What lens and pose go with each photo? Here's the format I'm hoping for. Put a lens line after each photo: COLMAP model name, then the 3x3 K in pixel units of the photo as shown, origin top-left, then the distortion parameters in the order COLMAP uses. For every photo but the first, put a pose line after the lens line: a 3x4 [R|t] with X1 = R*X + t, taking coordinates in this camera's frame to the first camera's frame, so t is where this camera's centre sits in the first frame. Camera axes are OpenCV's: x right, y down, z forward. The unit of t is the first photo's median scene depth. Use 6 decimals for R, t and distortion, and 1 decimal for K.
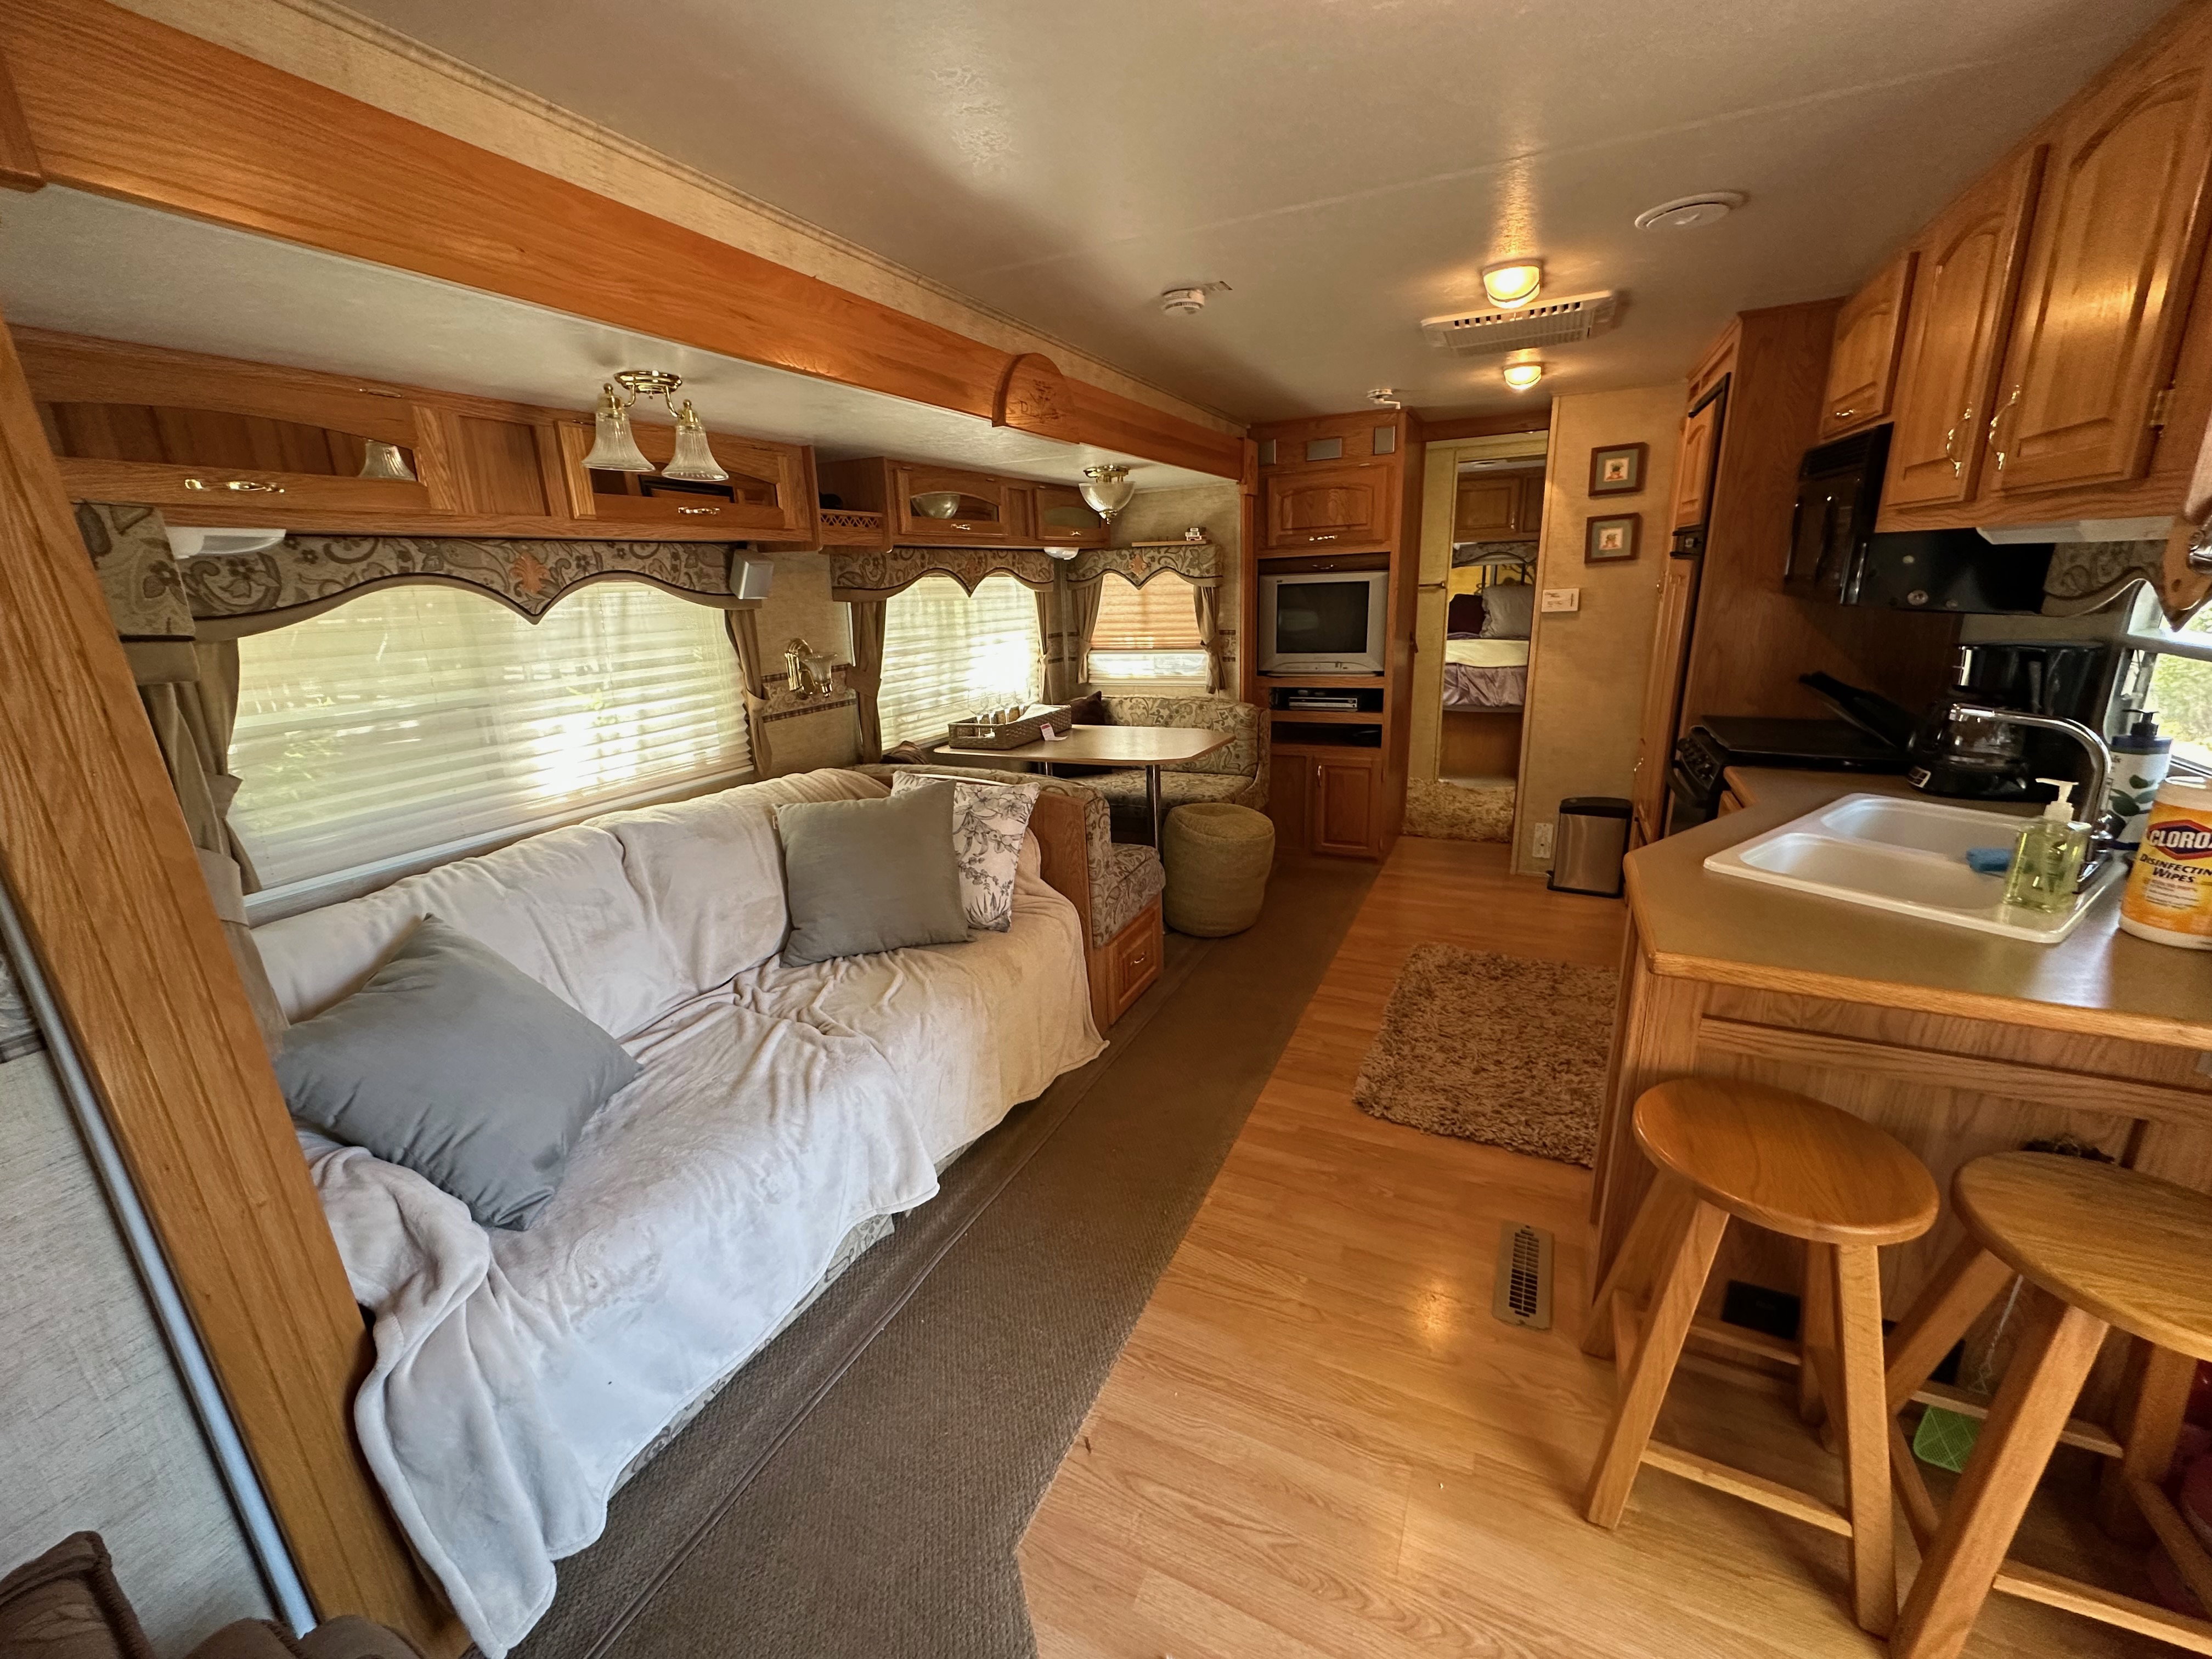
lens RADIAL K [[882.0, 0, 1102.0], [0, 882.0, 827.3], [0, 0, 1]] dist [-0.000656, 0.000077]
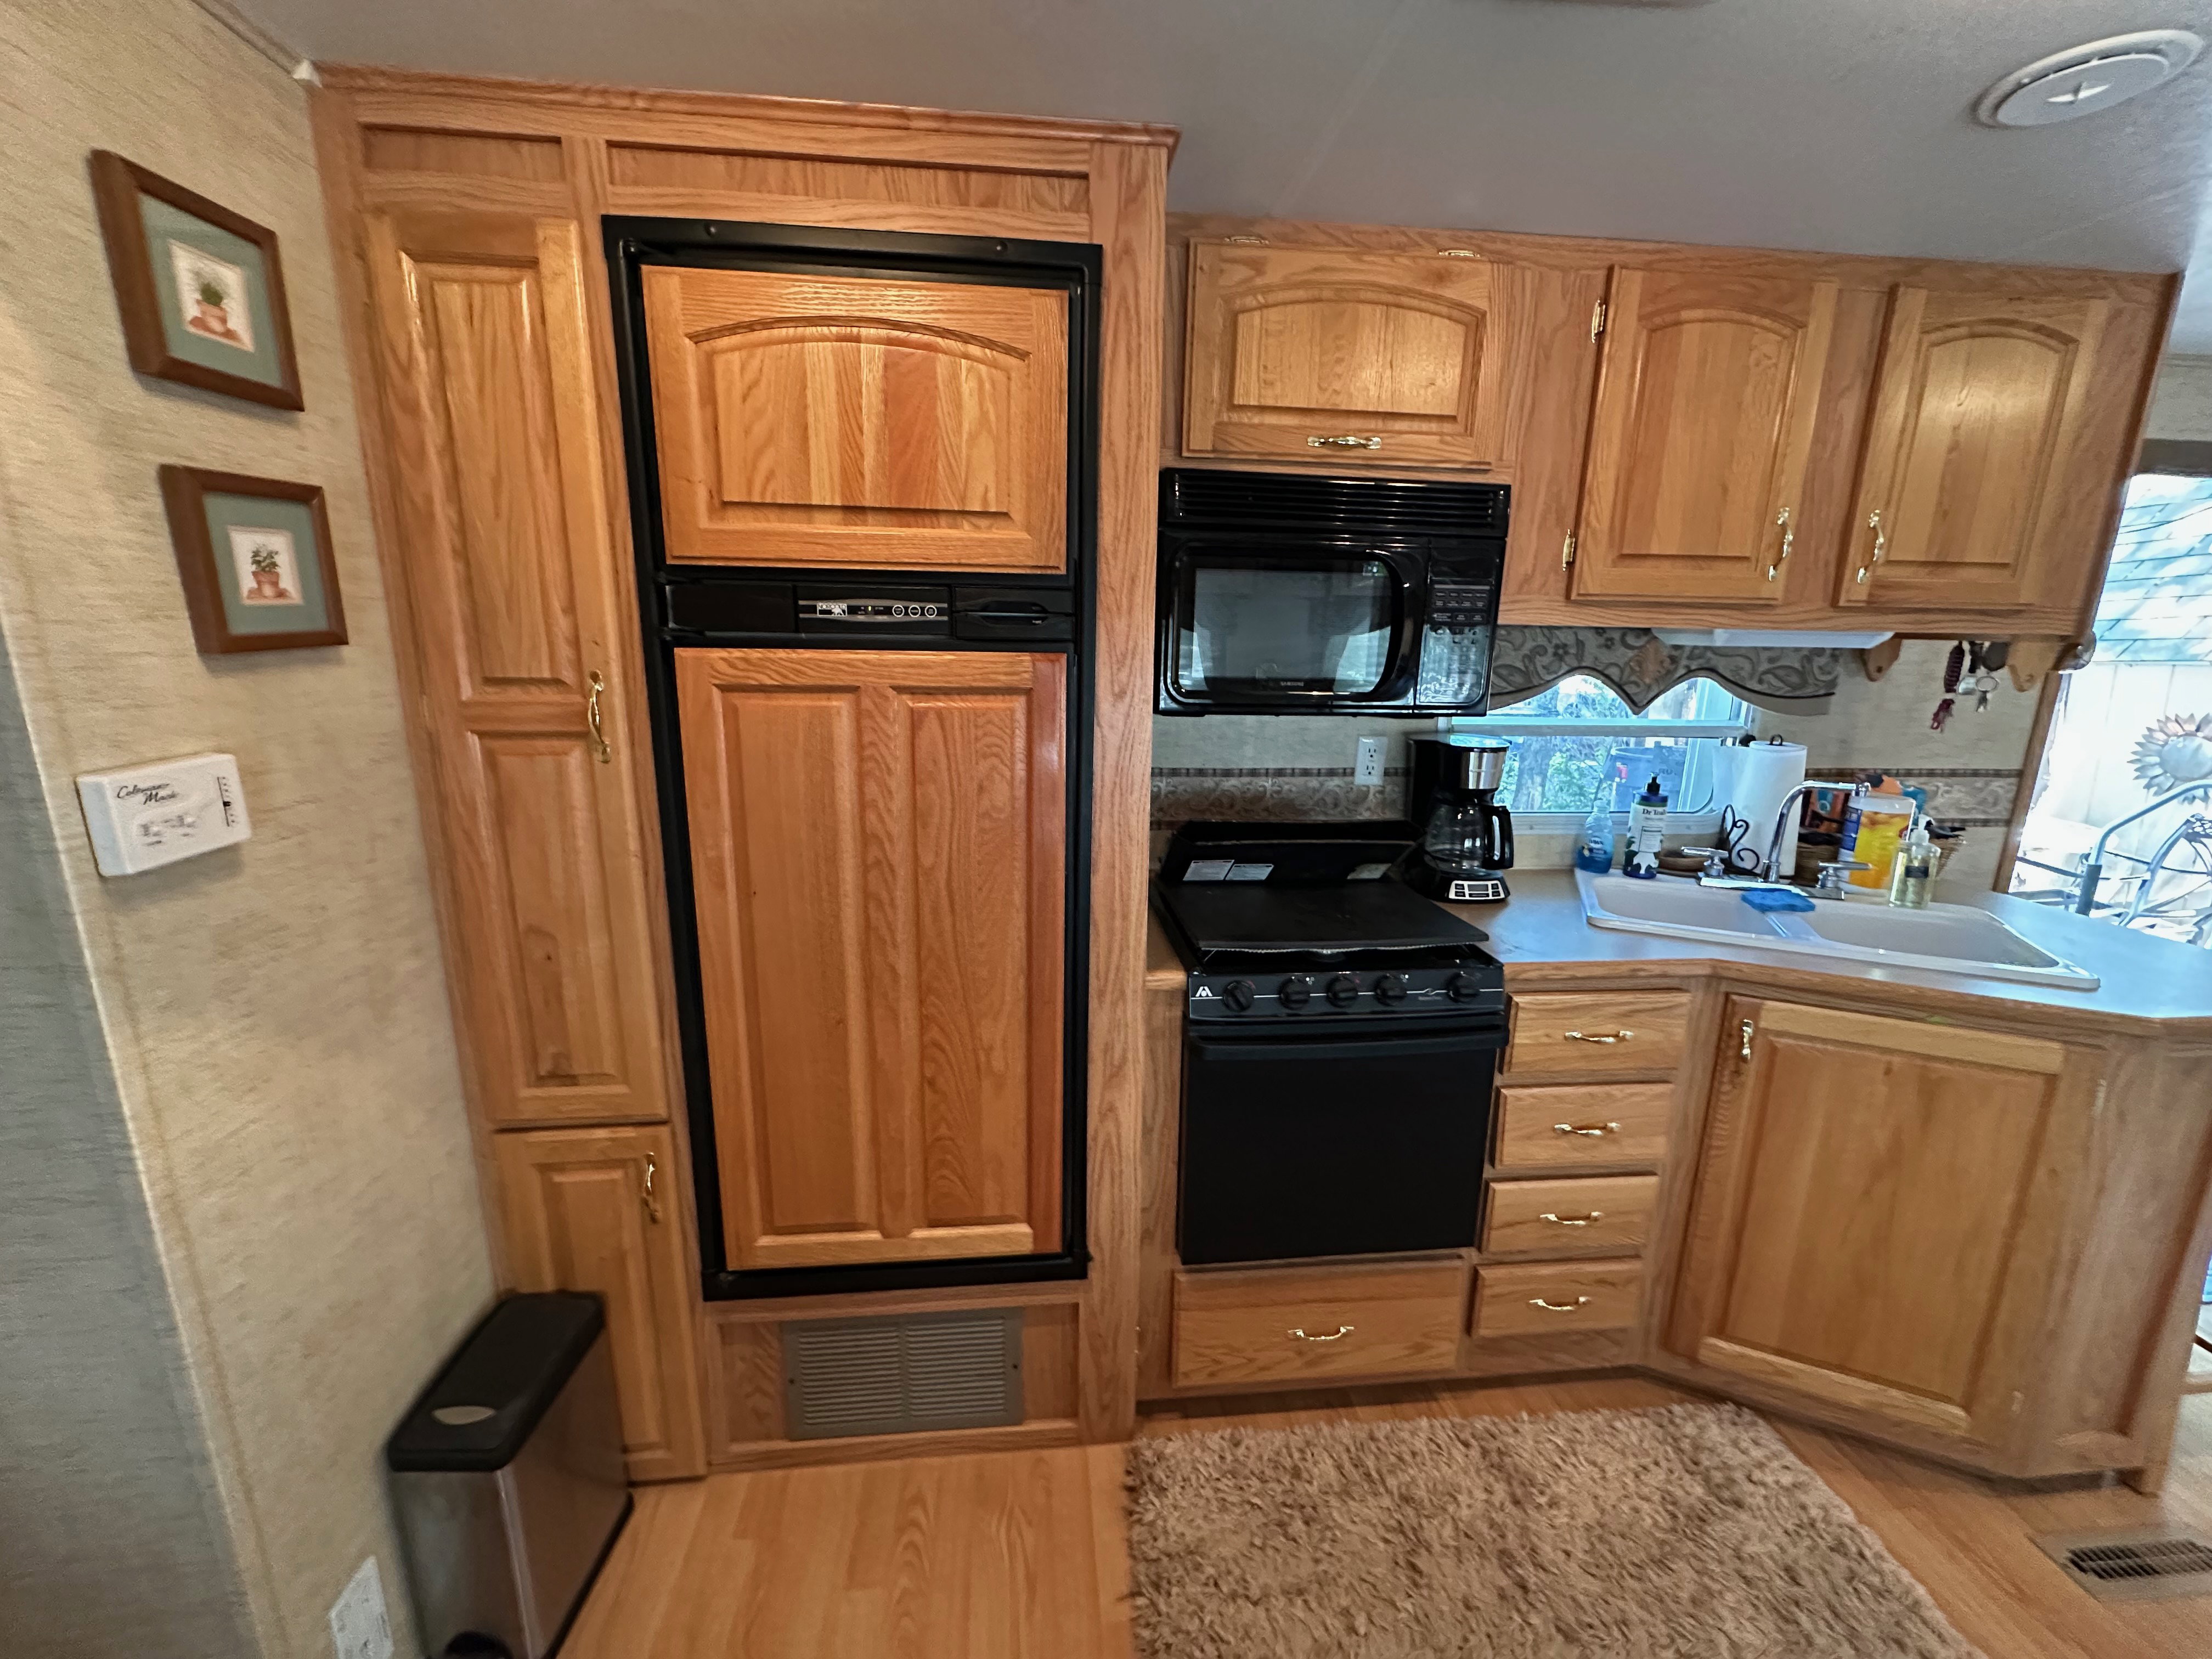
lens RADIAL K [[882.0, 0, 1103.8], [0, 882.0, 826.3], [0, 0, 1]] dist [-0.000656, 0.000077]
pose [[-0.520721, -0.160505, 0.838503, 0.205295], [0.242336, 0.913979, 0.325446, -0.280257], [-0.818610, 0.372666, -0.437032, 0.937310]]
